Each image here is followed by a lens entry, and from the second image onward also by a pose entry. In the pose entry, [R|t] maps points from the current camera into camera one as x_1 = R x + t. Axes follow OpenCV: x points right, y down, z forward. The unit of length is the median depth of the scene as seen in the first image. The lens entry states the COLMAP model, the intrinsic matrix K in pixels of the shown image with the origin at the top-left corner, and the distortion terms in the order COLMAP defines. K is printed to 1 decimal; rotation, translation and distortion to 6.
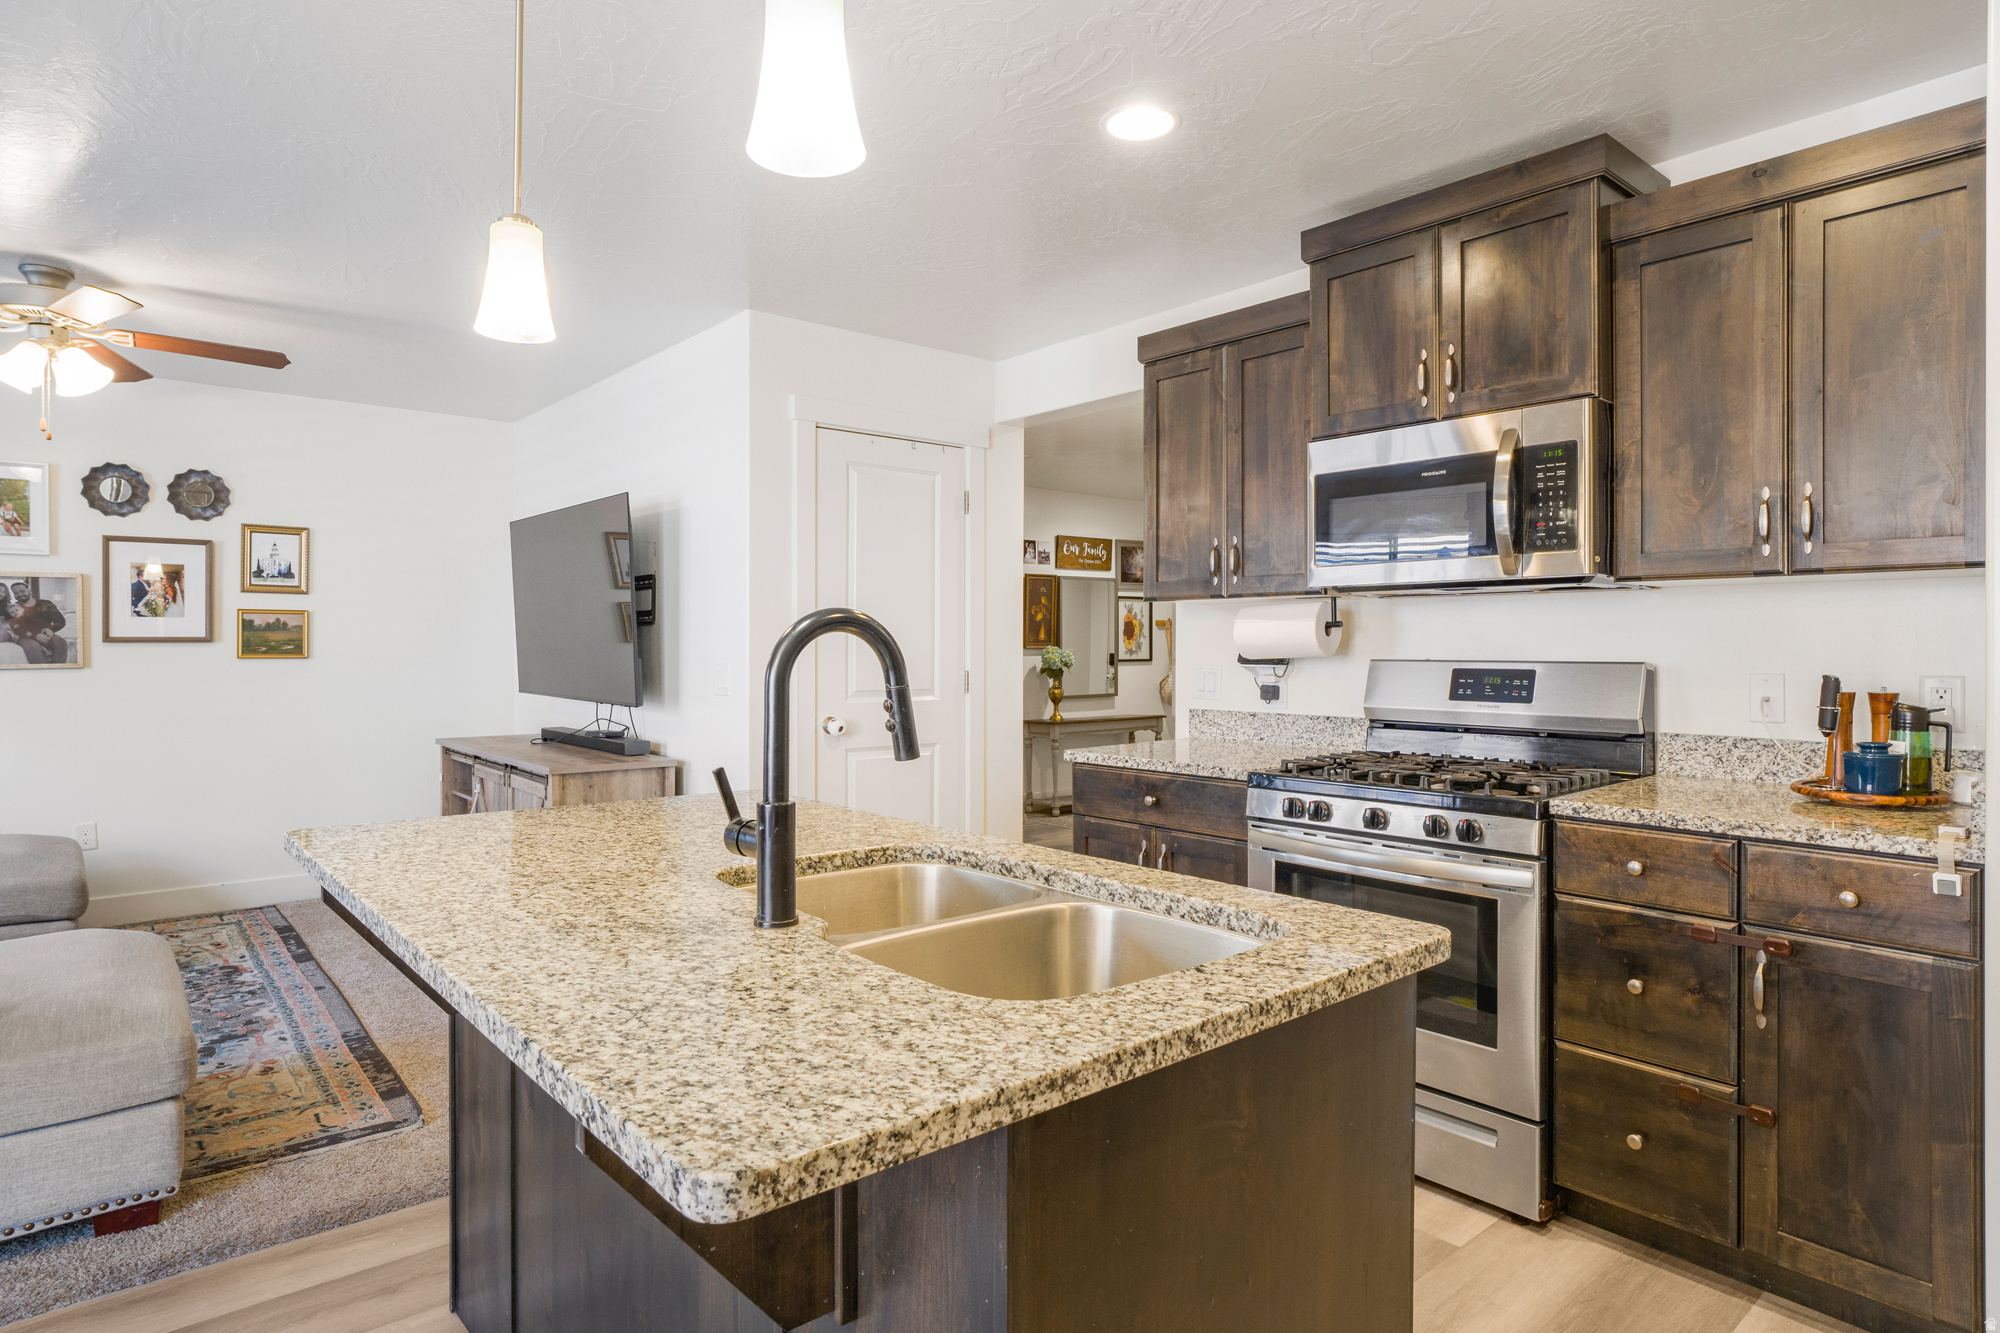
lens RADIAL K [[1103.9, 0, 985.5], [0, 1103.9, 641.3], [0, 0, 1]] dist [-0.014112, 0.006629]
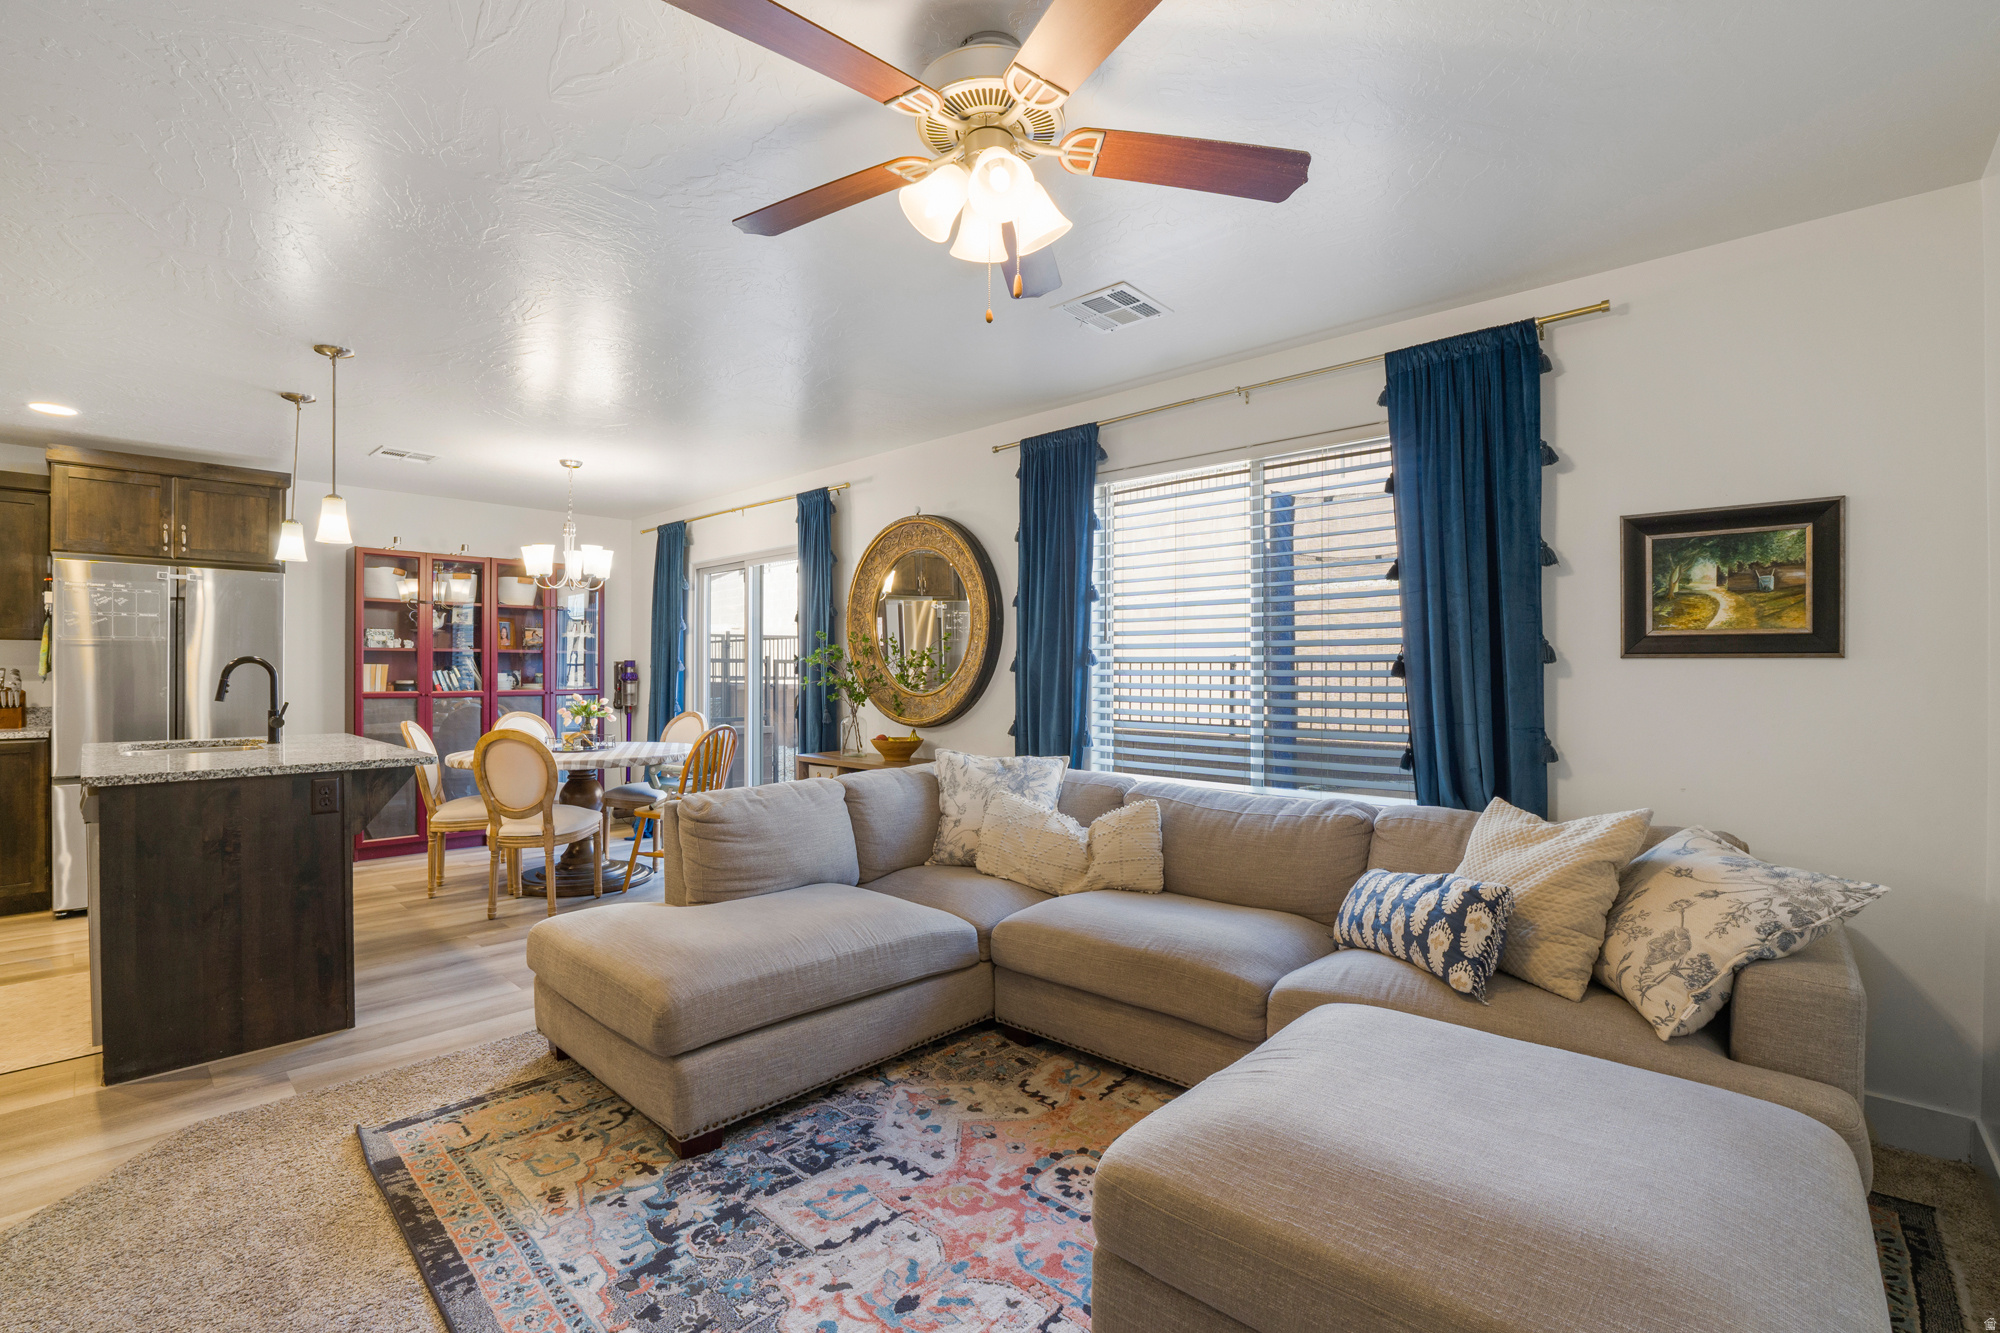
lens RADIAL K [[878.0, 0, 1012.6], [0, 878.0, 667.4], [0, 0, 1]] dist [-0.034288, -0.000162]
pose [[-0.991697, -0.004127, -0.128528, -1.026865], [-0.002770, 0.999939, -0.010734, 0.014552], [0.128564, -0.010289, -0.991648, 1.893028]]
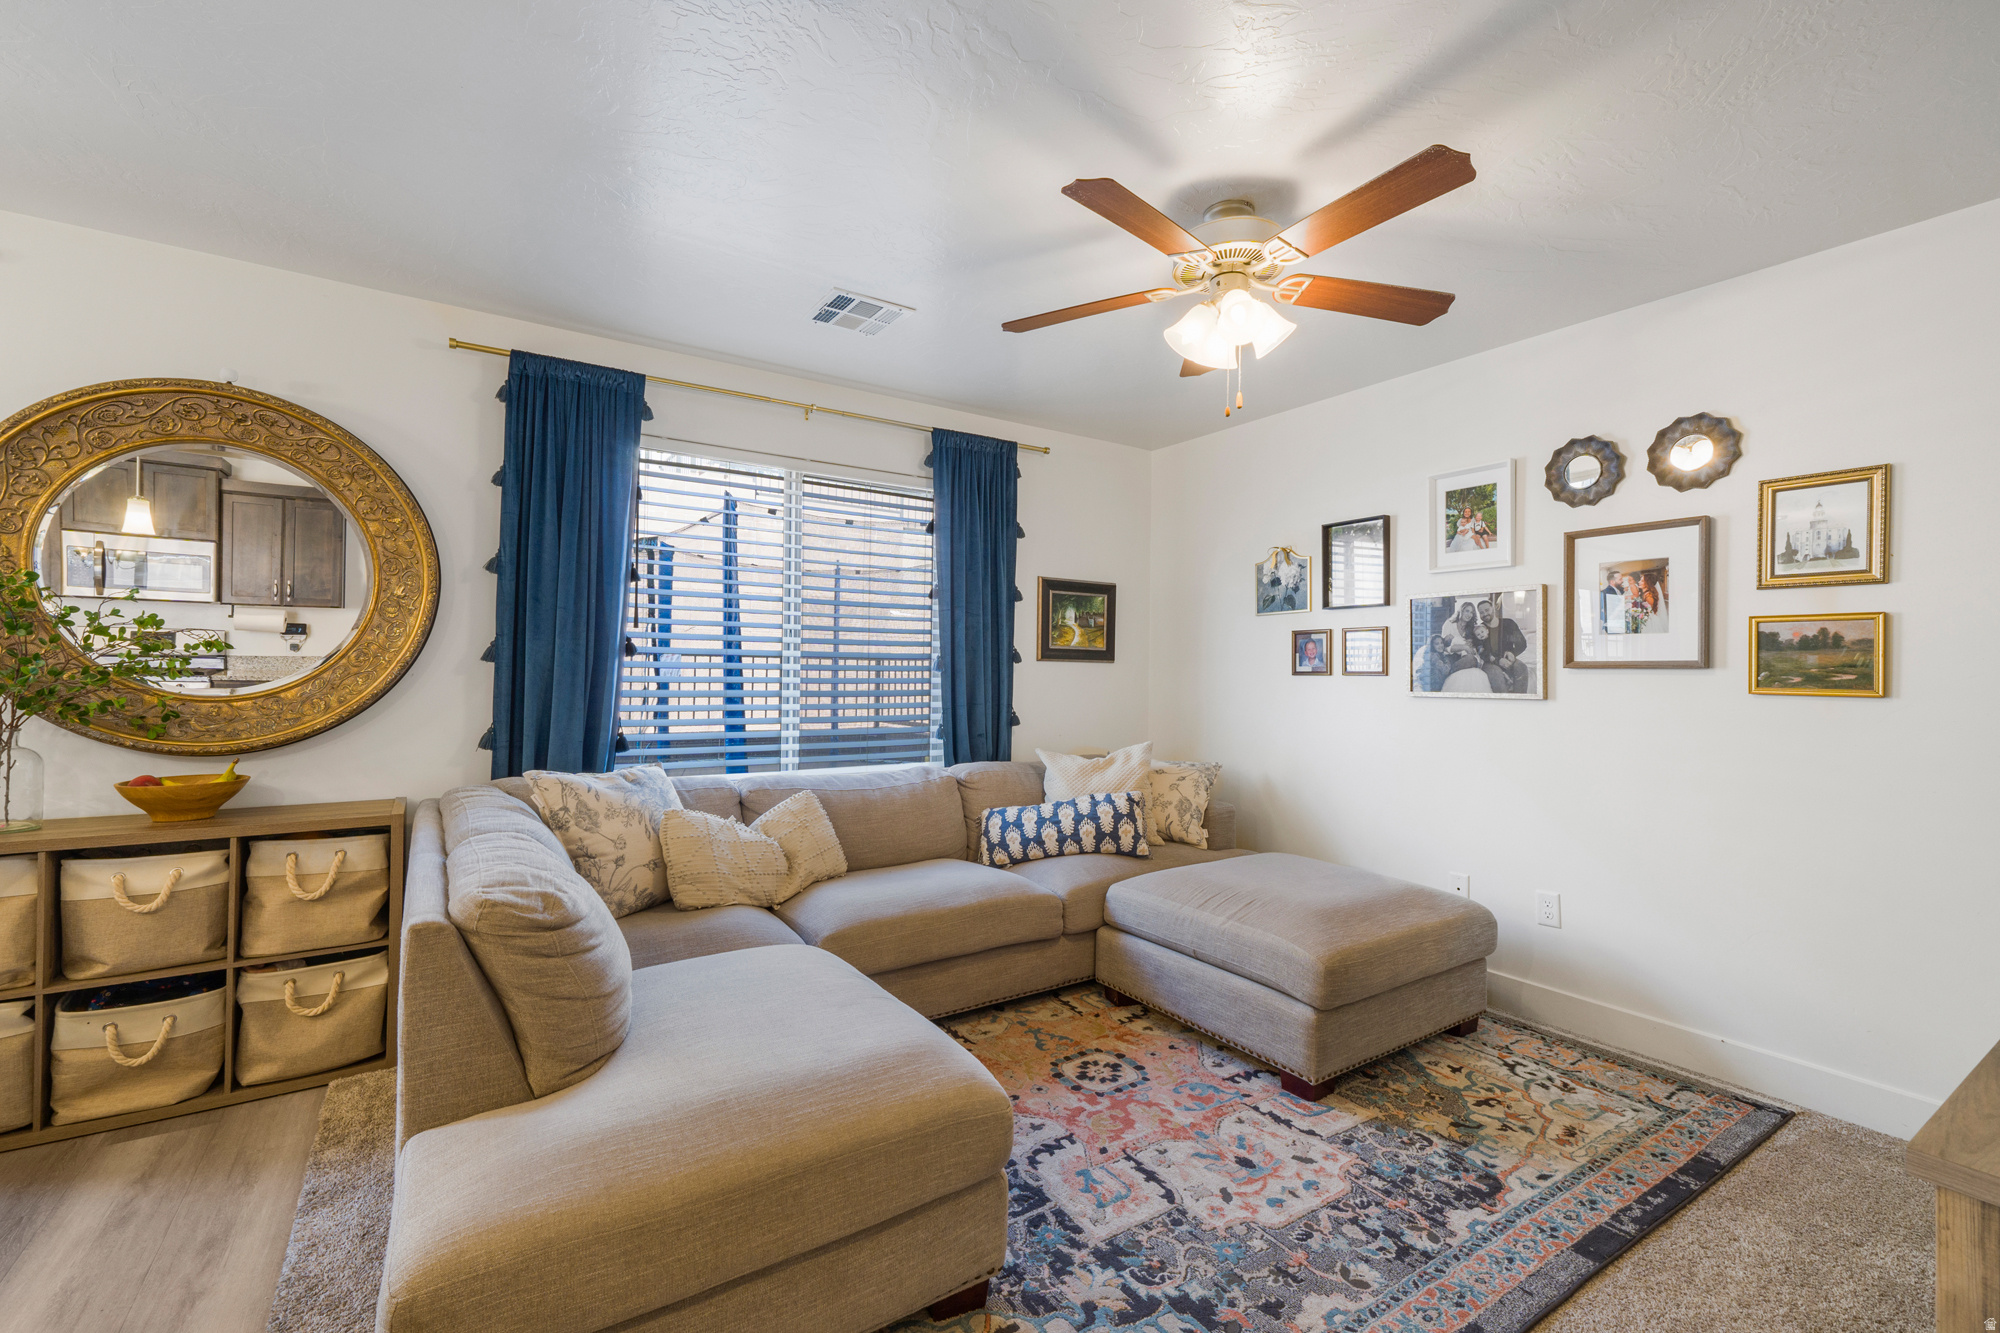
lens RADIAL K [[833.3, 0, 996.9], [0, 833.3, 670.6], [0, 0, 1]] dist [-0.007731, 0.000012]
pose [[-0.130862, -0.001229, -0.991400, -0.272569], [-0.009318, 0.999957, -0.000009, 0.011358], [0.991357, 0.009237, -0.130867, 1.166448]]
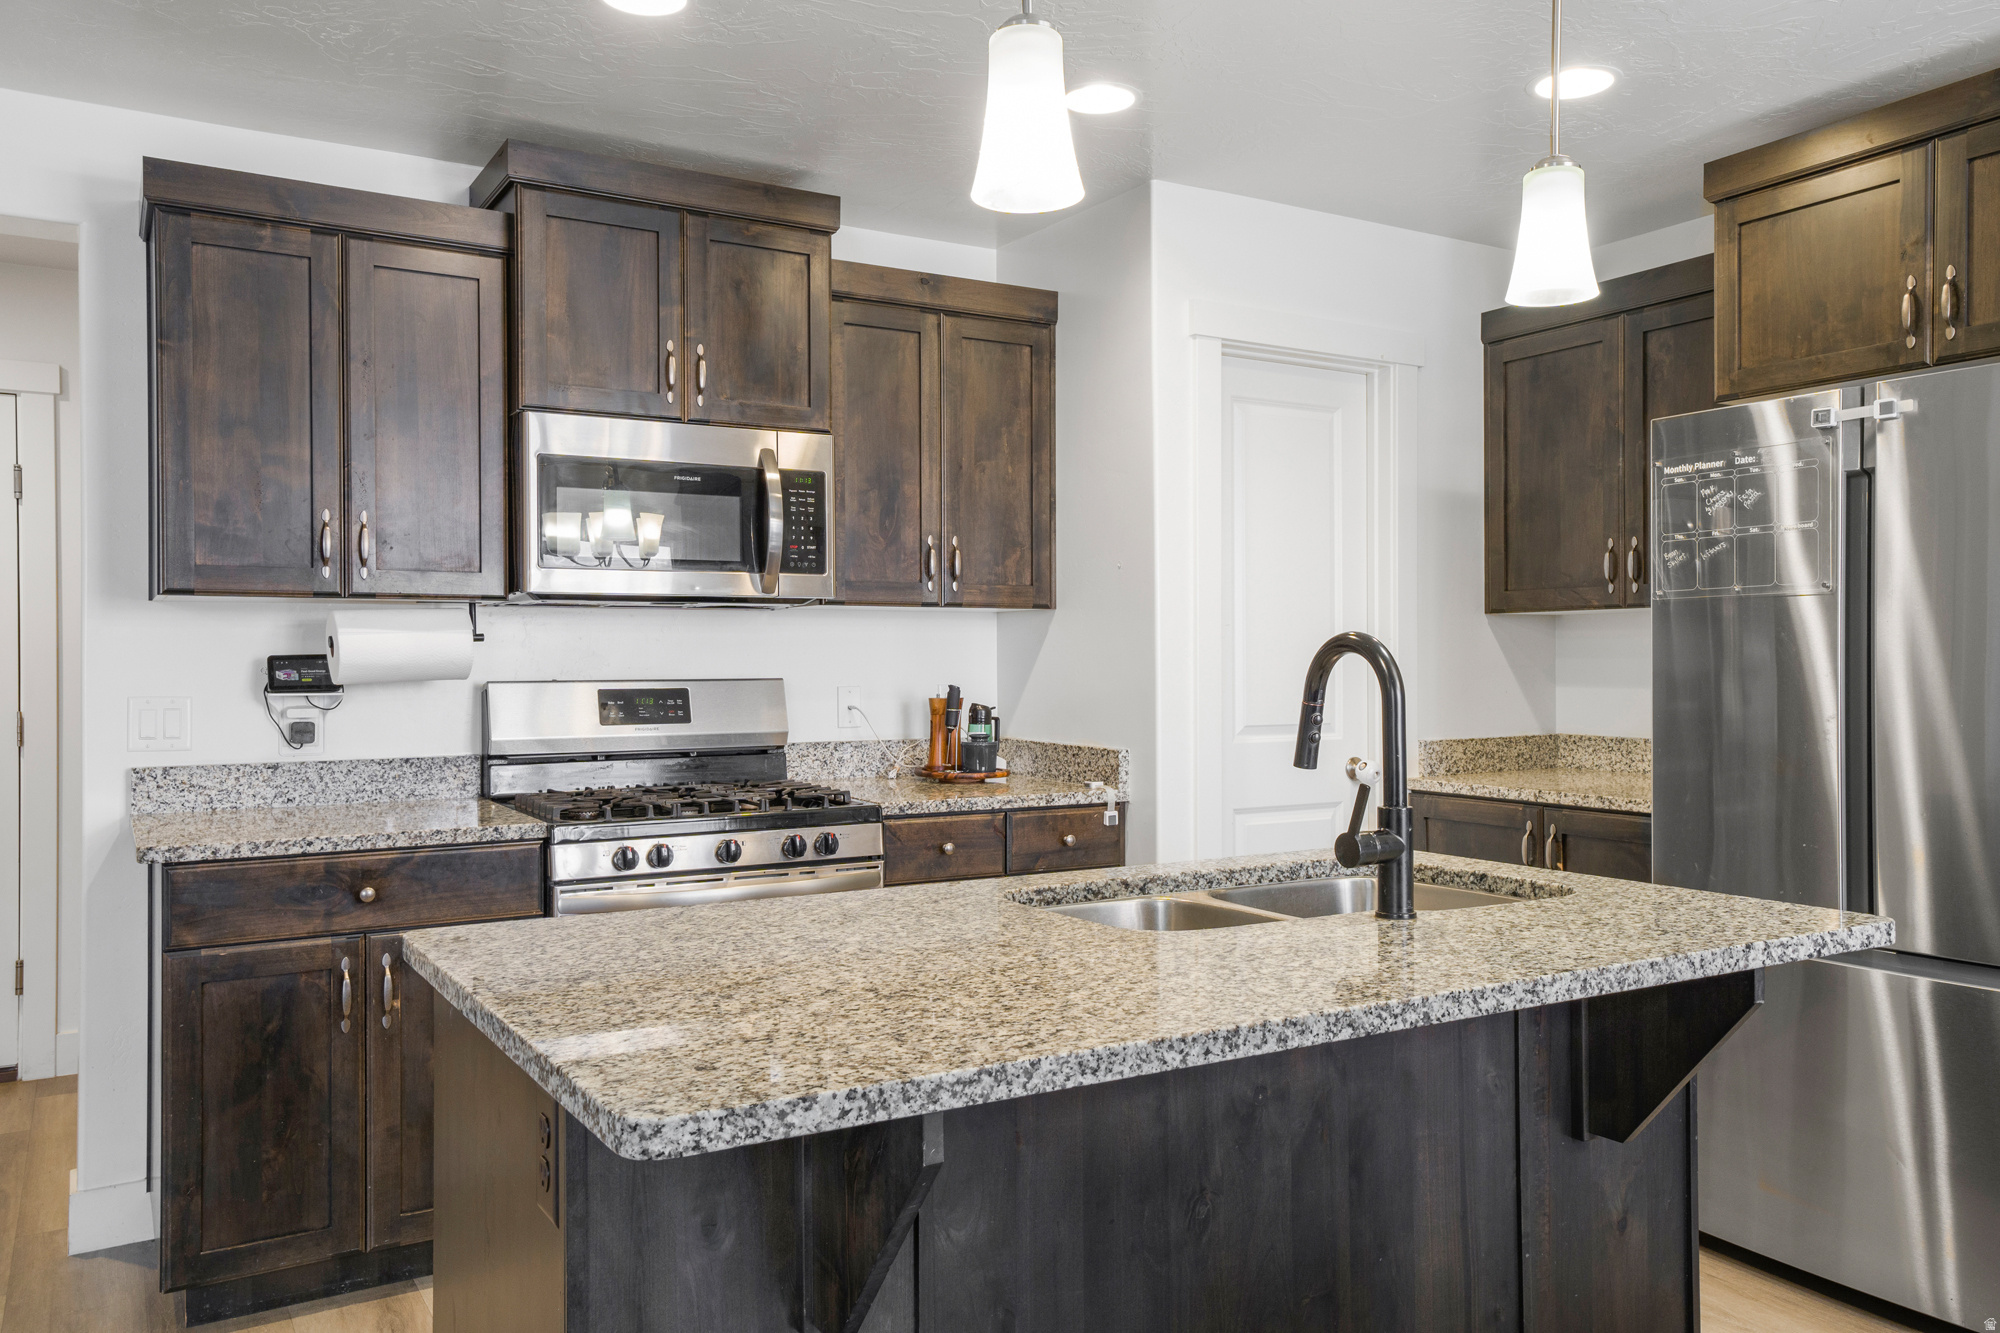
lens RADIAL K [[1515.3, 0, 1006.2], [0, 1515.3, 657.2], [0, 0, 1]] dist [0.022257, 0.001538]
pose [[0.164706, 0.000604, 0.986342, -0.807969], [-0.000591, 1.000000, -0.000513, -0.001186], [-0.986342, -0.000499, 0.164707, 0.524357]]
